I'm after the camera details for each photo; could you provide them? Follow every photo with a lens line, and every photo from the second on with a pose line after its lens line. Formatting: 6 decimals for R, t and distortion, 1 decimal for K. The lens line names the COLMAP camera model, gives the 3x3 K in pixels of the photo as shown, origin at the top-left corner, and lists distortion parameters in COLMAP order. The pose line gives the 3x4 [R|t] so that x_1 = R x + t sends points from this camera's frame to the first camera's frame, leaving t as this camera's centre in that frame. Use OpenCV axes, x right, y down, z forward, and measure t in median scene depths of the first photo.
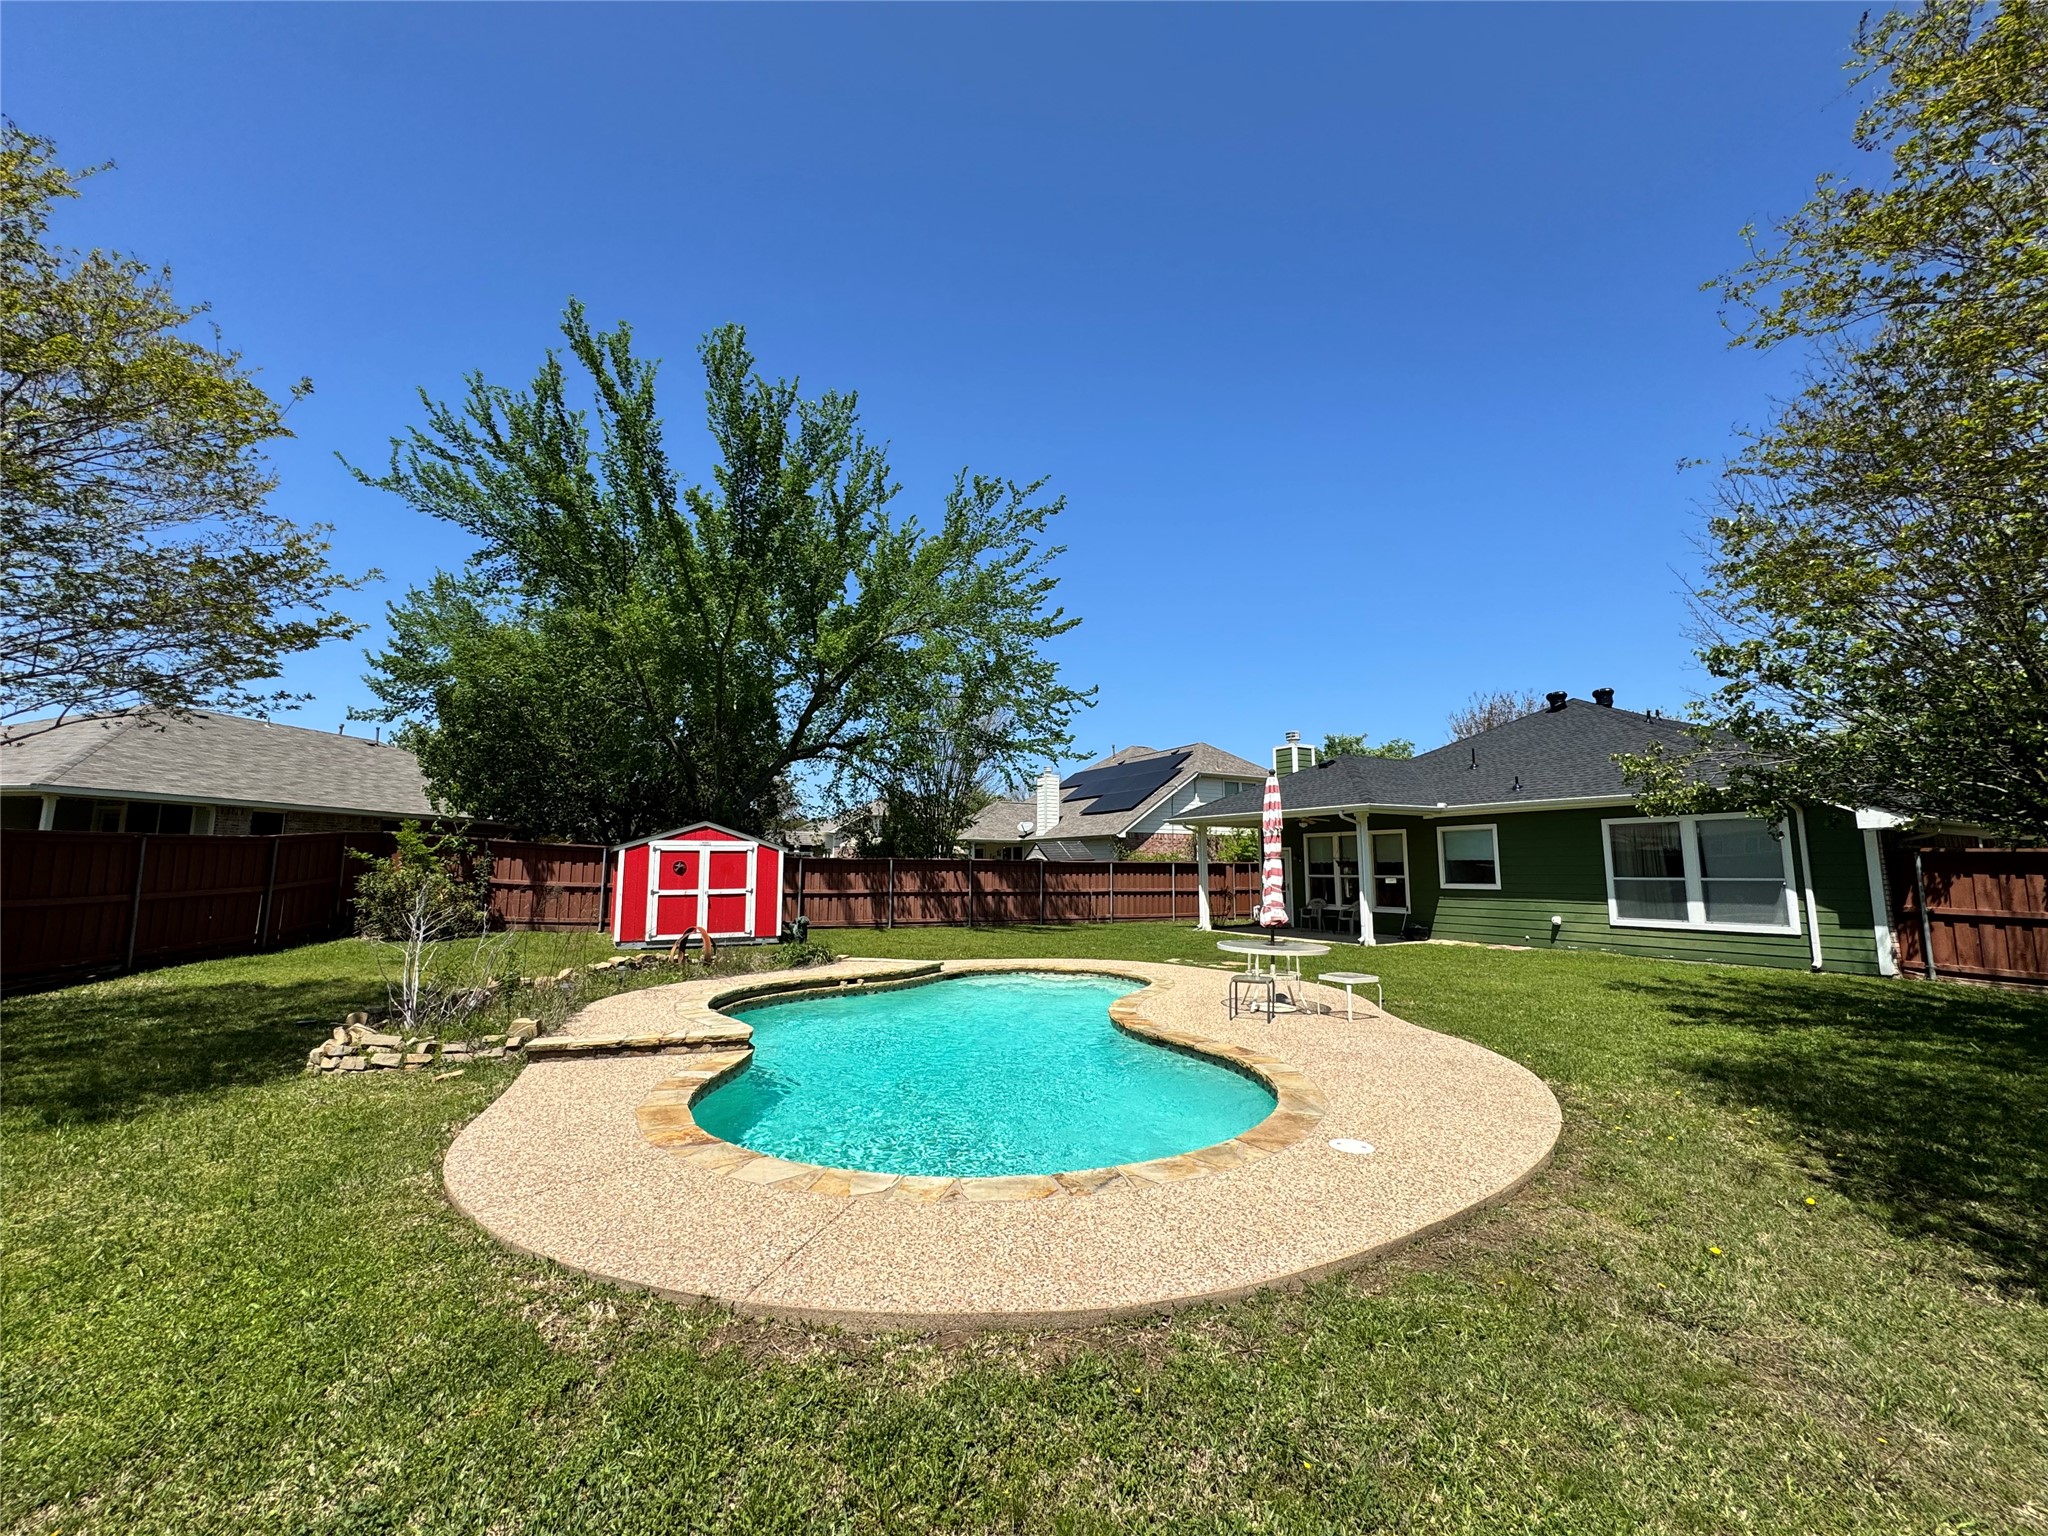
lens RADIAL K [[814.7, 0, 1015.1], [0, 814.7, 767.1], [0, 0, 1]] dist [0.000888, 0.000149]
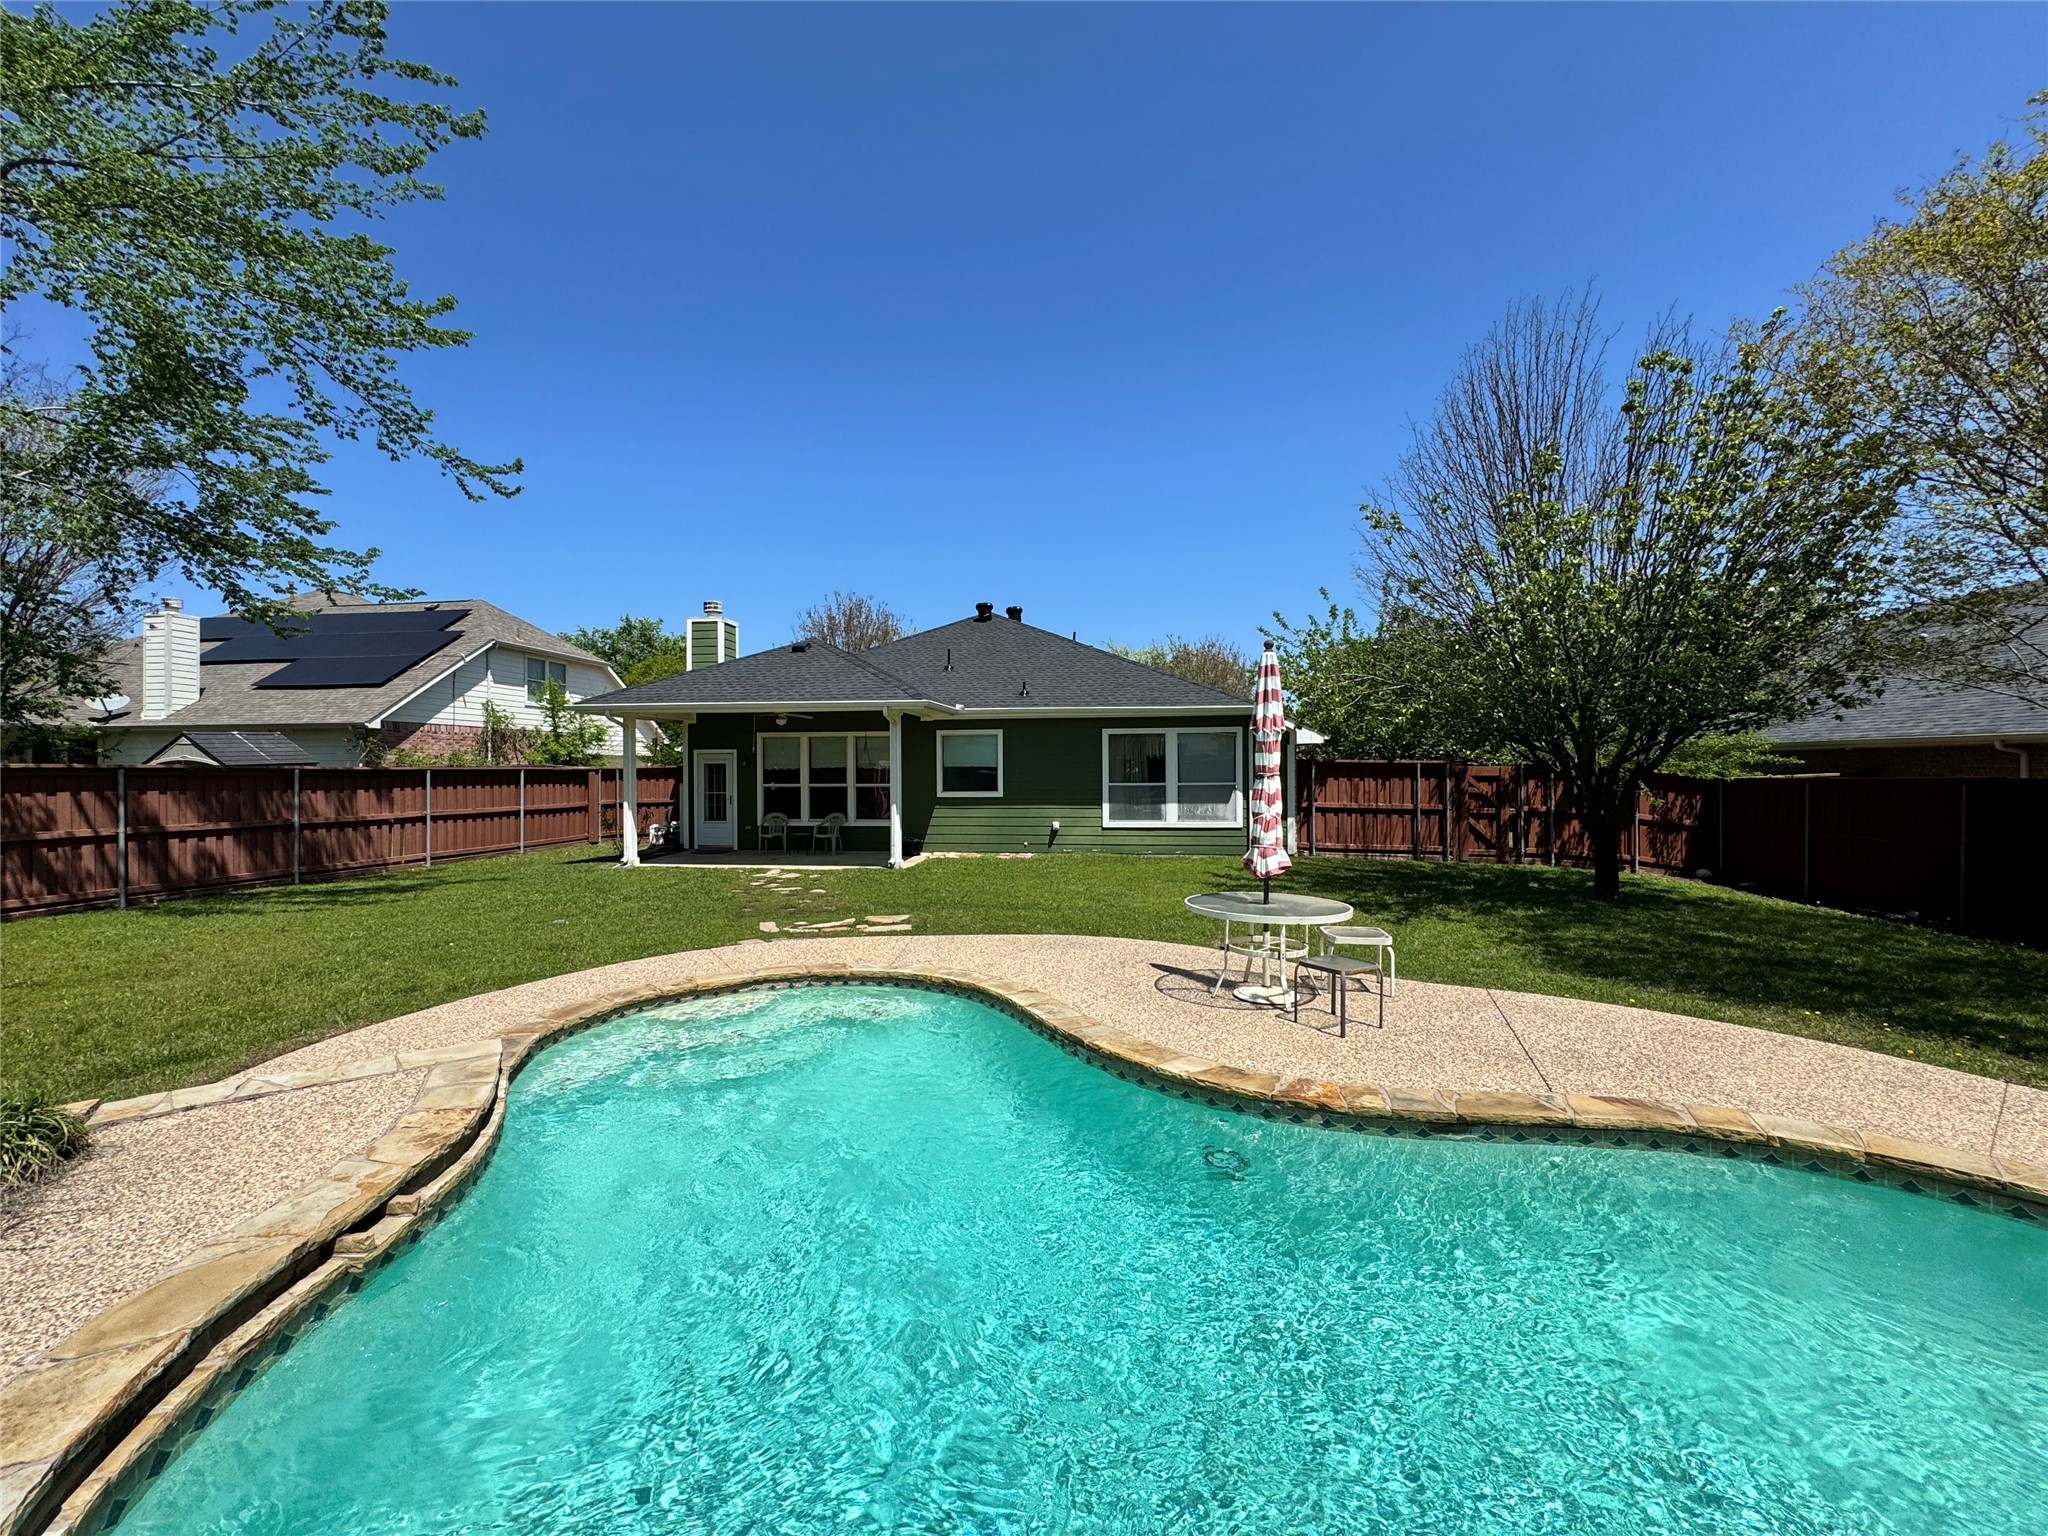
lens RADIAL K [[814.7, 0, 1015.1], [0, 814.7, 767.1], [0, 0, 1]] dist [0.000888, 0.000149]
pose [[0.581562, -0.004664, 0.813489, -0.172746], [-0.095359, 0.992699, 0.073863, 0.039097], [-0.807894, -0.120530, 0.576871, 0.402663]]
